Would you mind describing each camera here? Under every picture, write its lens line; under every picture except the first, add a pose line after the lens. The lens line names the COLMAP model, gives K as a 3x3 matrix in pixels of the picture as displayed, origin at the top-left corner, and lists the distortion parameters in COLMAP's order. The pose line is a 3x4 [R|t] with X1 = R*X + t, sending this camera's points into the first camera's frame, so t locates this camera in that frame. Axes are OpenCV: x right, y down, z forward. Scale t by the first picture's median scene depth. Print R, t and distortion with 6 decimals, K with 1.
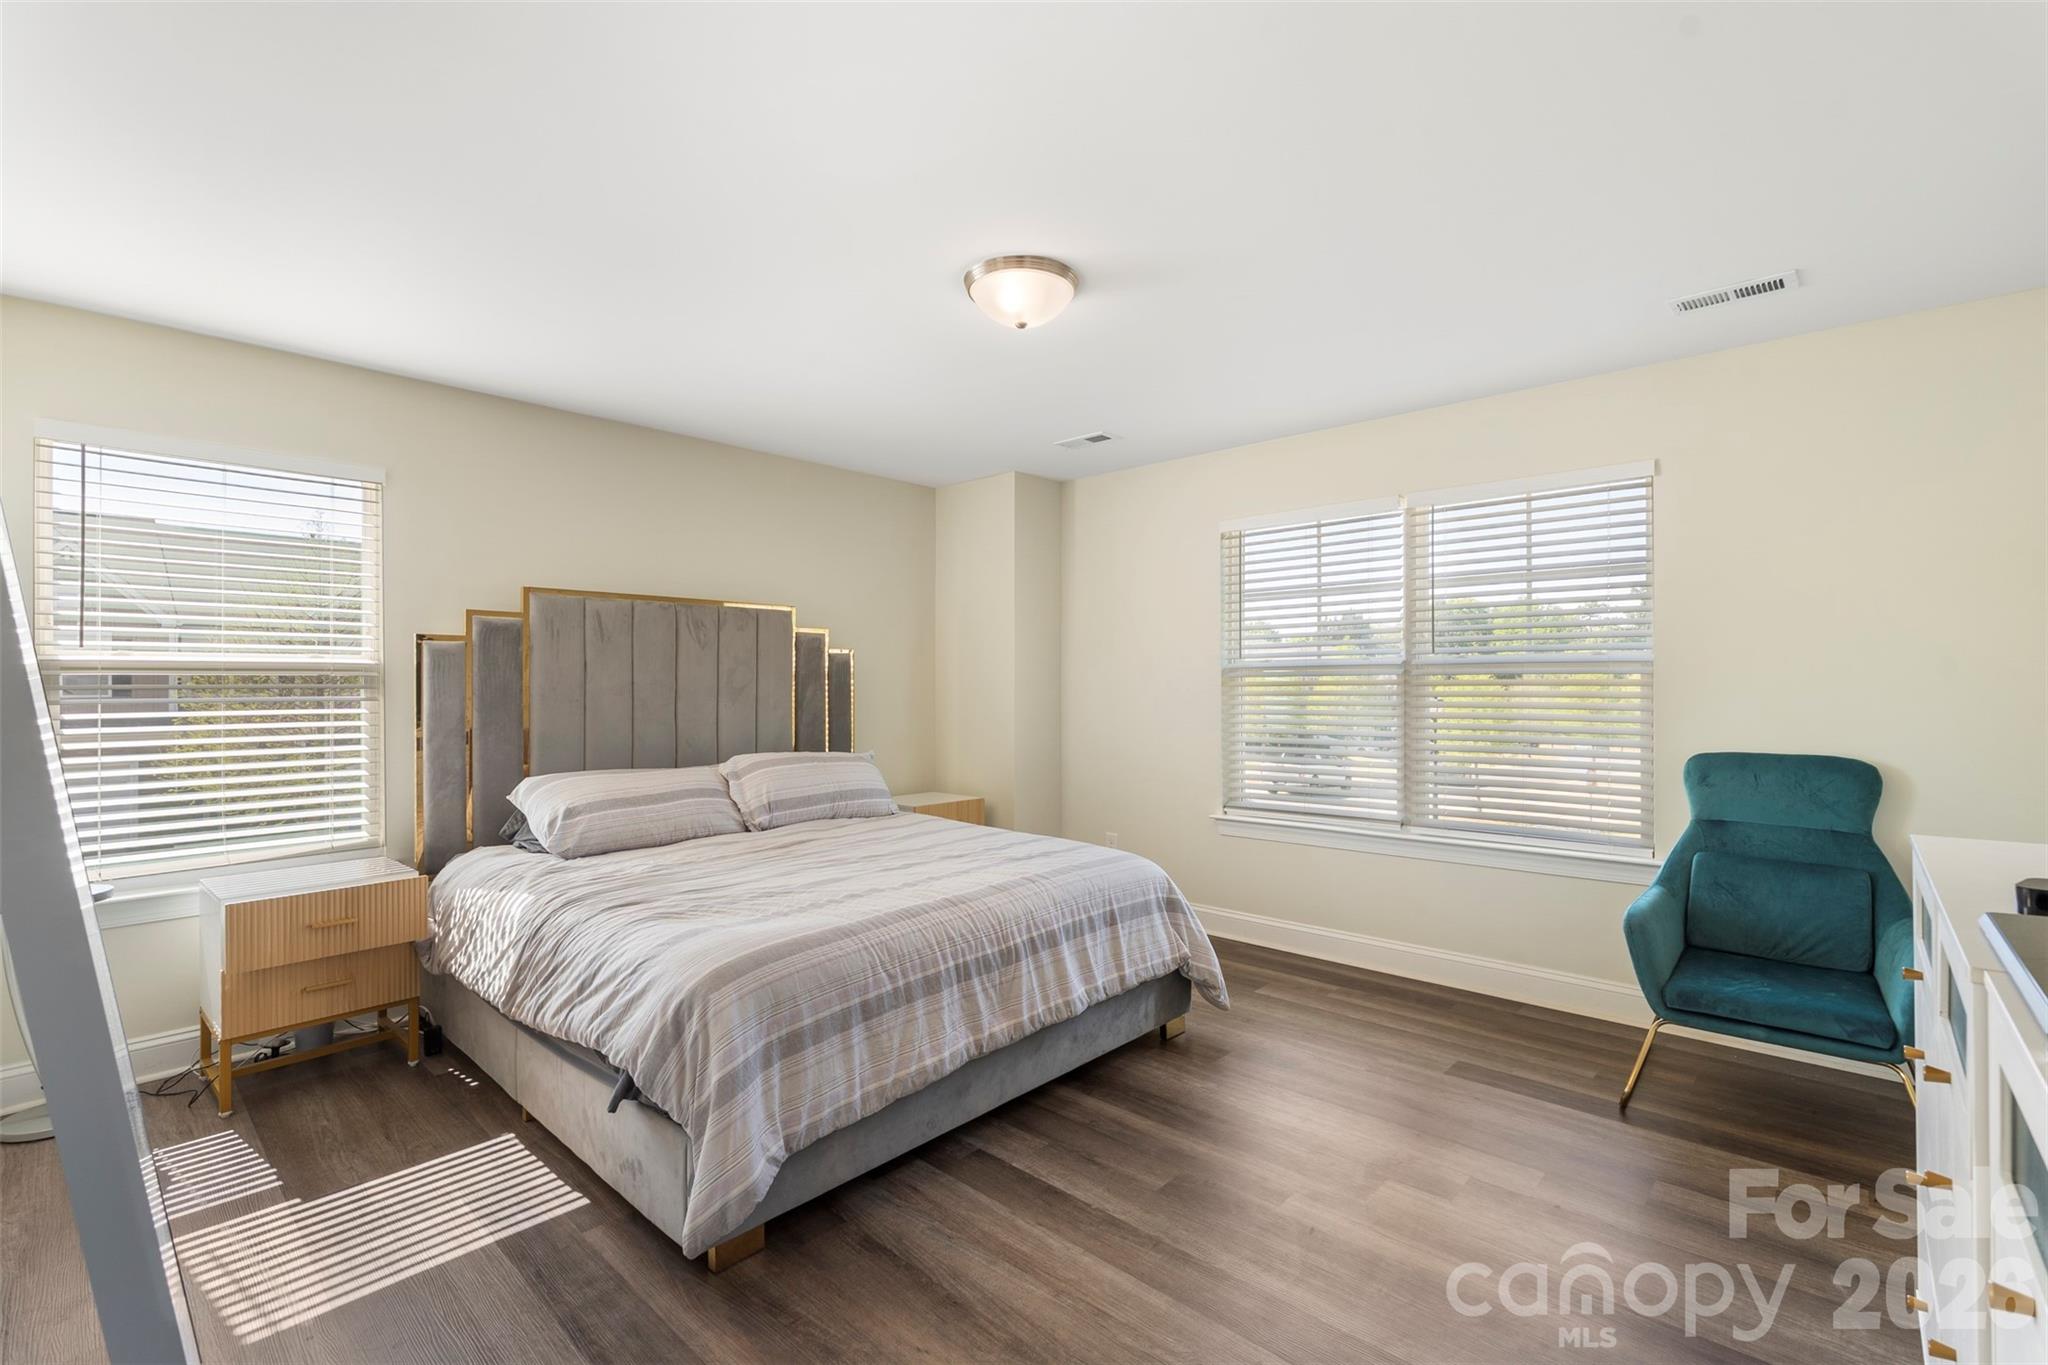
lens RADIAL K [[902.9, 0, 1025.9], [0, 902.9, 684.6], [0, 0, 1]] dist [-0.004377, -0.001067]
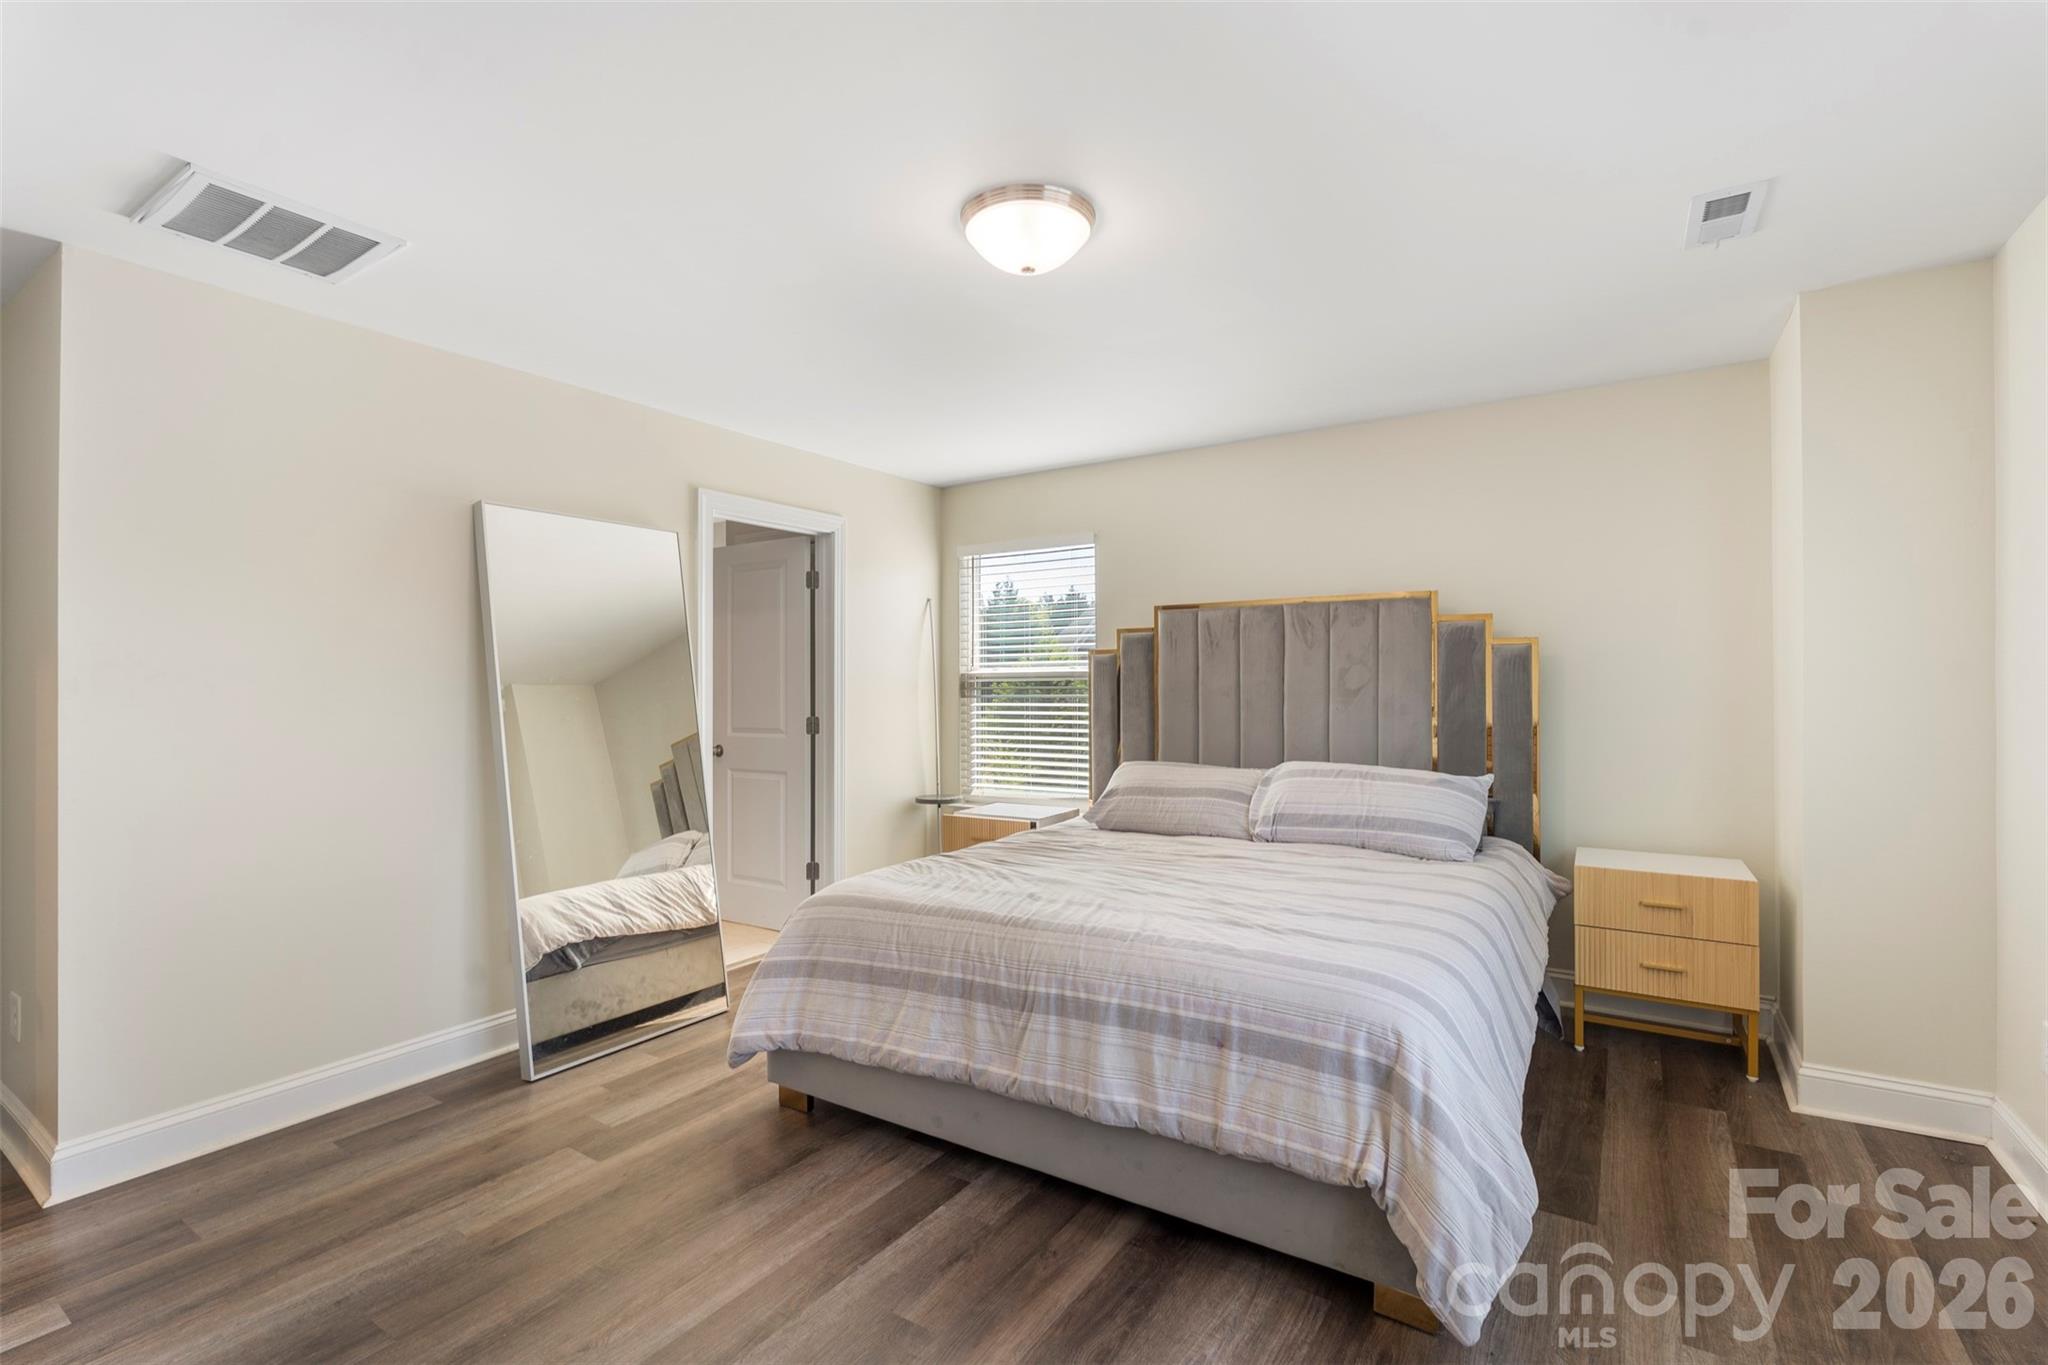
lens RADIAL K [[902.9, 0, 1029.1], [0, 902.9, 682.8], [0, 0, 1]] dist [-0.004377, -0.001067]
pose [[0.176435, -0.002818, -0.984308, 0.703684], [0.005304, 0.999984, -0.001912, -0.004290], [0.984298, -0.004884, 0.176448, 0.710944]]
